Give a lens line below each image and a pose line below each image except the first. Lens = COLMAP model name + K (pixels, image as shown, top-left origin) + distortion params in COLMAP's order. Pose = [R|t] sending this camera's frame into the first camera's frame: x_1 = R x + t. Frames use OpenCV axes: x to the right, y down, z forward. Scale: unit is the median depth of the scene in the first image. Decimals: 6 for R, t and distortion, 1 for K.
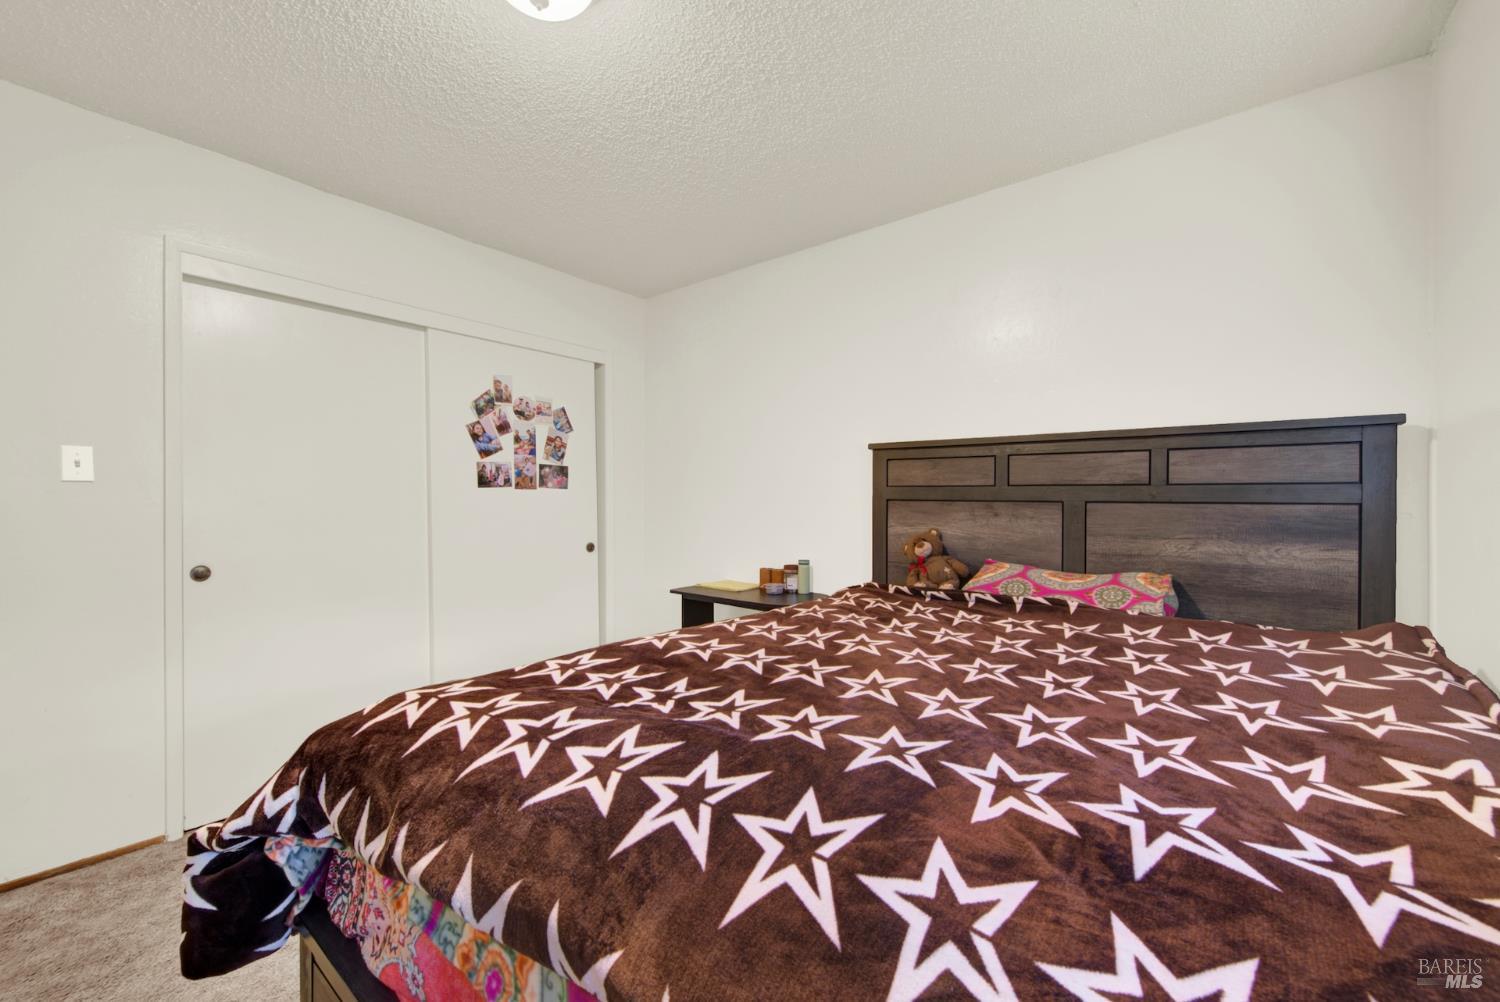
lens RADIAL K [[614.6, 0, 753.8], [0, 614.6, 501.6], [0, 0, 1]] dist [0.002876, -0.002877]
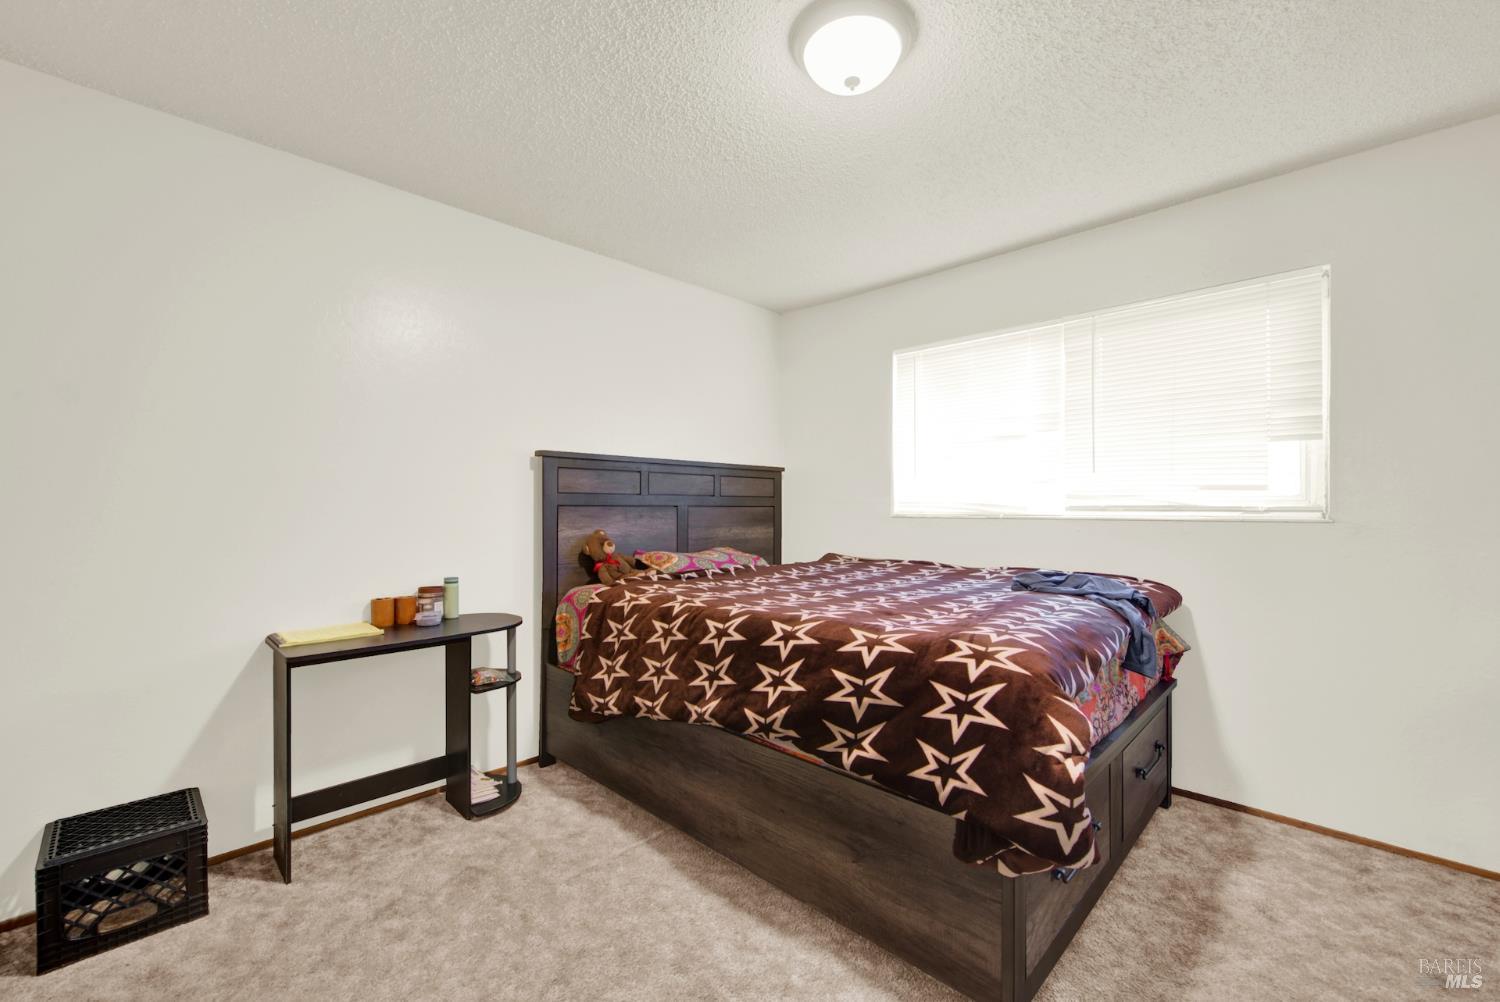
lens RADIAL K [[614.6, 0, 760.3], [0, 614.6, 503.0], [0, 0, 1]] dist [0.002876, -0.002877]
pose [[0.091391, -0.003030, 0.995810, -0.904319], [0.002535, 0.999993, 0.002810, -0.010672], [-0.995812, 0.002268, 0.091398, 0.635866]]
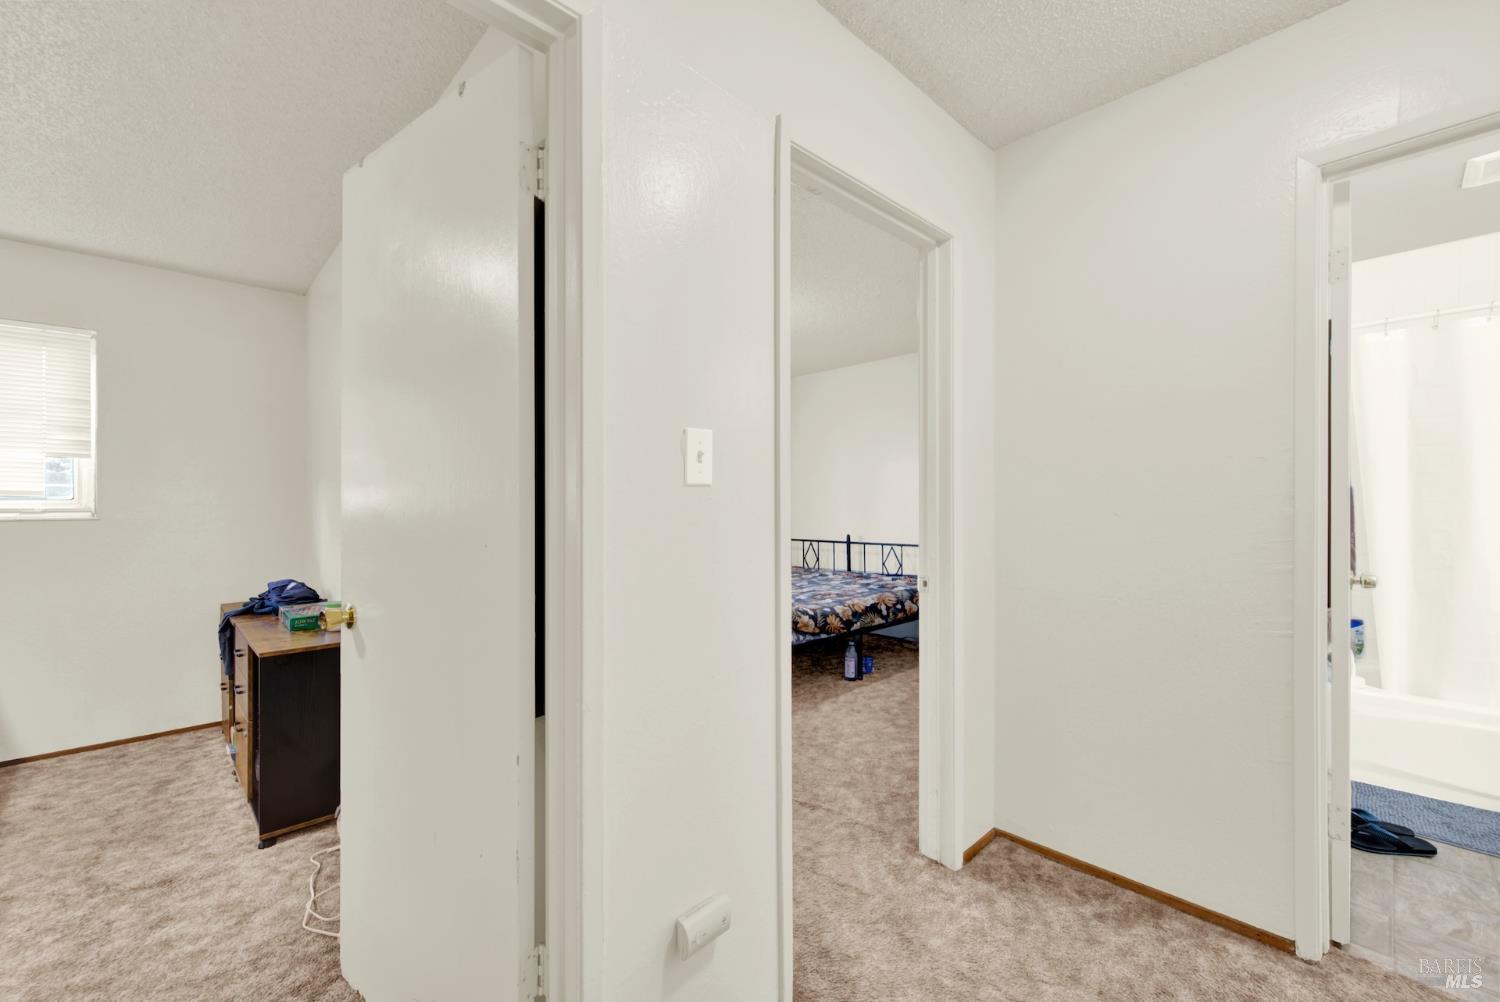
lens RADIAL K [[614.6, 0, 745.2], [0, 614.6, 503.4], [0, 0, 1]] dist [0.002876, -0.002877]
pose [[-0.991164, -0.004984, 0.132548, -1.774391], [-0.004210, 0.999972, 0.006119, -0.033968], [-0.132575, 0.005507, -0.991158, 1.181026]]
